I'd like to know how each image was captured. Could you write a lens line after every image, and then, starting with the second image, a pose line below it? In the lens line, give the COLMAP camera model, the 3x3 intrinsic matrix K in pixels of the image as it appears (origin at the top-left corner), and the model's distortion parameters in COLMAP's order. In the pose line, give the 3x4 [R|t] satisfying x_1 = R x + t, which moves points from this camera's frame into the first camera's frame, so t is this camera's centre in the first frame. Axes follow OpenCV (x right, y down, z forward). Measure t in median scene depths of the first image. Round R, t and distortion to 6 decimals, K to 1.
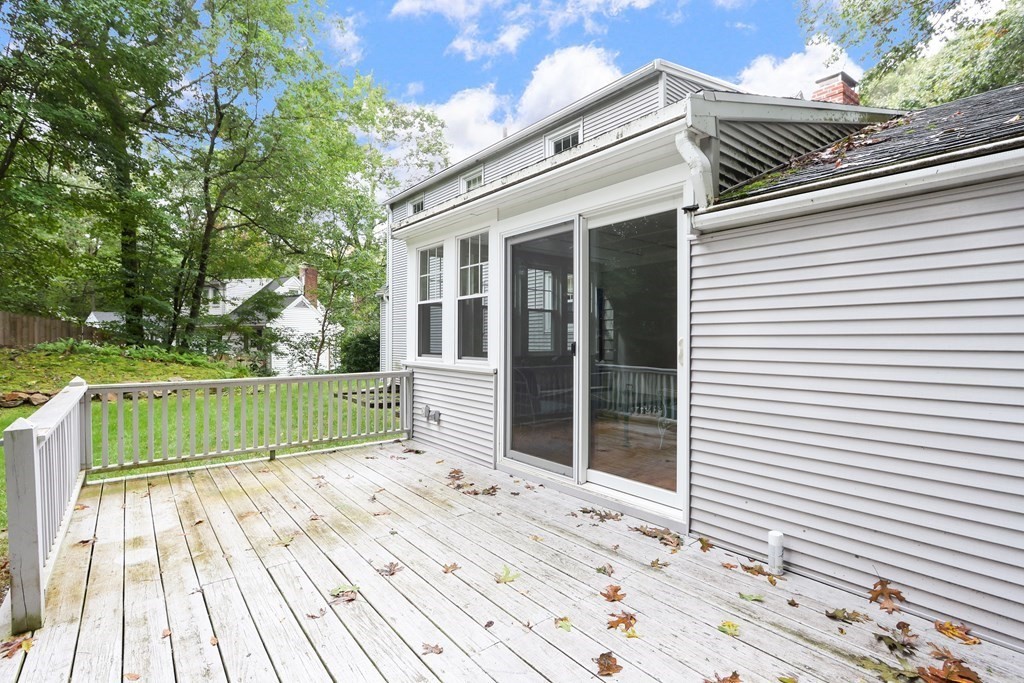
lens RADIAL K [[483.3, 0, 502.6], [0, 483.3, 340.8], [0, 0, 1]] dist [-0.018729, 0.001881]
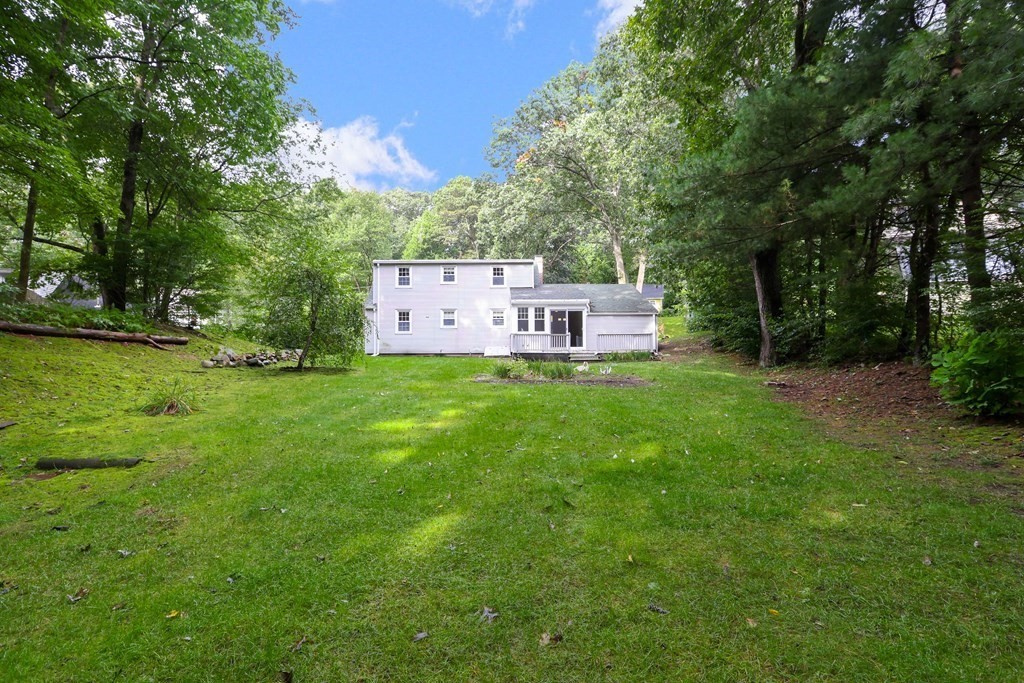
lens RADIAL K [[483.3, 0, 511.6], [0, 483.3, 343.6], [0, 0, 1]] dist [-0.018729, 0.001881]
pose [[0.608259, -0.002061, 0.793736, -6.598755], [0.010441, 0.999931, -0.005405, 0.291785], [-0.793670, 0.011575, 0.608239, -2.867359]]
